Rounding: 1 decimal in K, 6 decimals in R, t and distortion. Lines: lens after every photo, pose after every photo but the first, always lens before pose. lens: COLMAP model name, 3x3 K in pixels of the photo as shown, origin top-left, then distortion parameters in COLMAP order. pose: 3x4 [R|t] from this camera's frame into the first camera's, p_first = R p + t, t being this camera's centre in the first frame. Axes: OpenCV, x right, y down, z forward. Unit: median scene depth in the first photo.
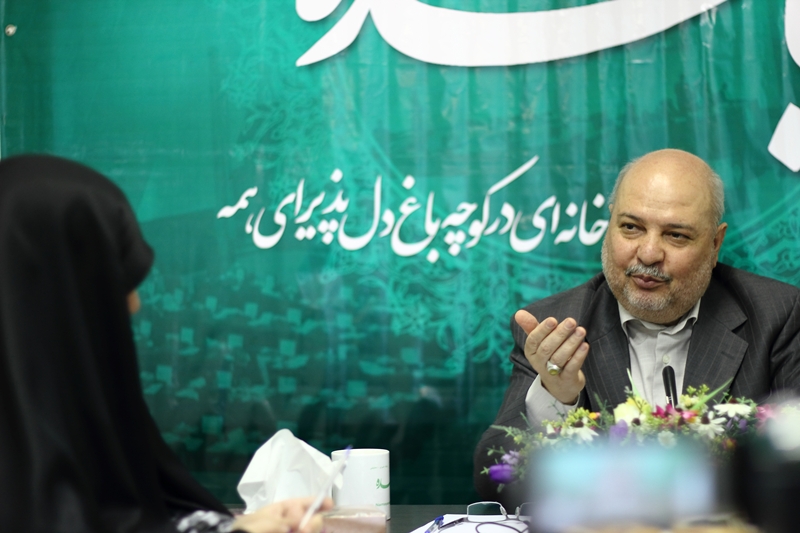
lens RADIAL K [[1931.4, 0, 420.8], [0, 1931.4, 225.4], [0, 0, 1]] dist [-0.088727, 0.000000]
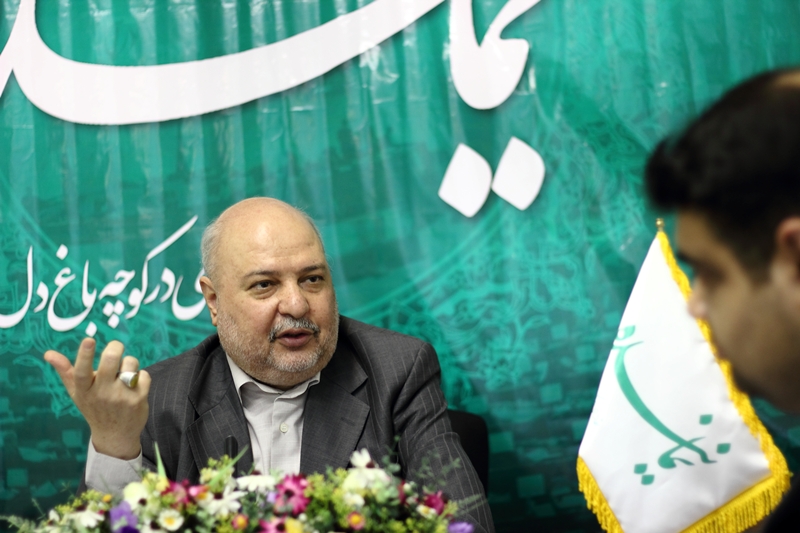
lens RADIAL K [[1931.4, 0, 397.7], [0, 1931.4, 266.1], [0, 0, 1]] dist [-0.088727, 0.000000]
pose [[0.997222, -0.057650, 0.047172, 0.111902], [0.058441, 0.998170, -0.015565, 0.008321], [-0.046189, 0.018279, 0.998765, 0.065290]]
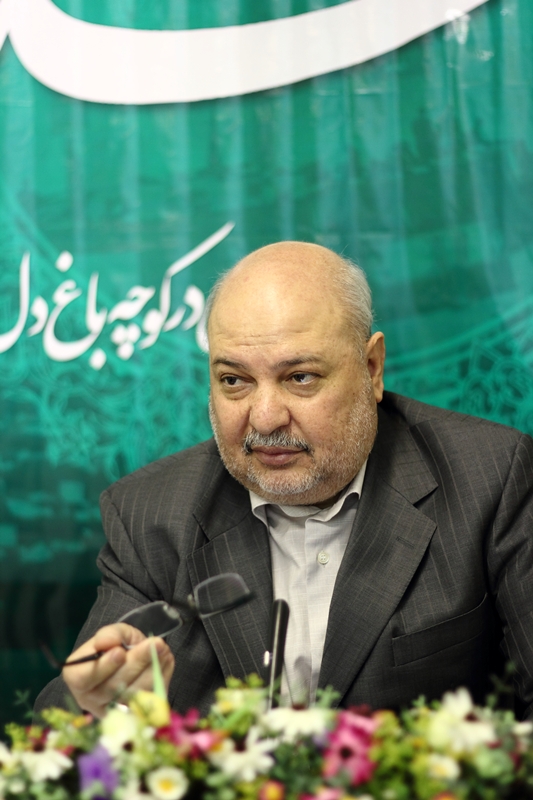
lens RADIAL K [[1931.4, 0, 263.4], [0, 1931.4, 397.6], [0, 0, 1]] dist [-0.088727, 0.000000]
pose [[0.998670, -0.021264, -0.046964, 0.106201], [0.025483, 0.995511, 0.091155, -0.036505], [0.044815, -0.092230, 0.994729, 0.252921]]
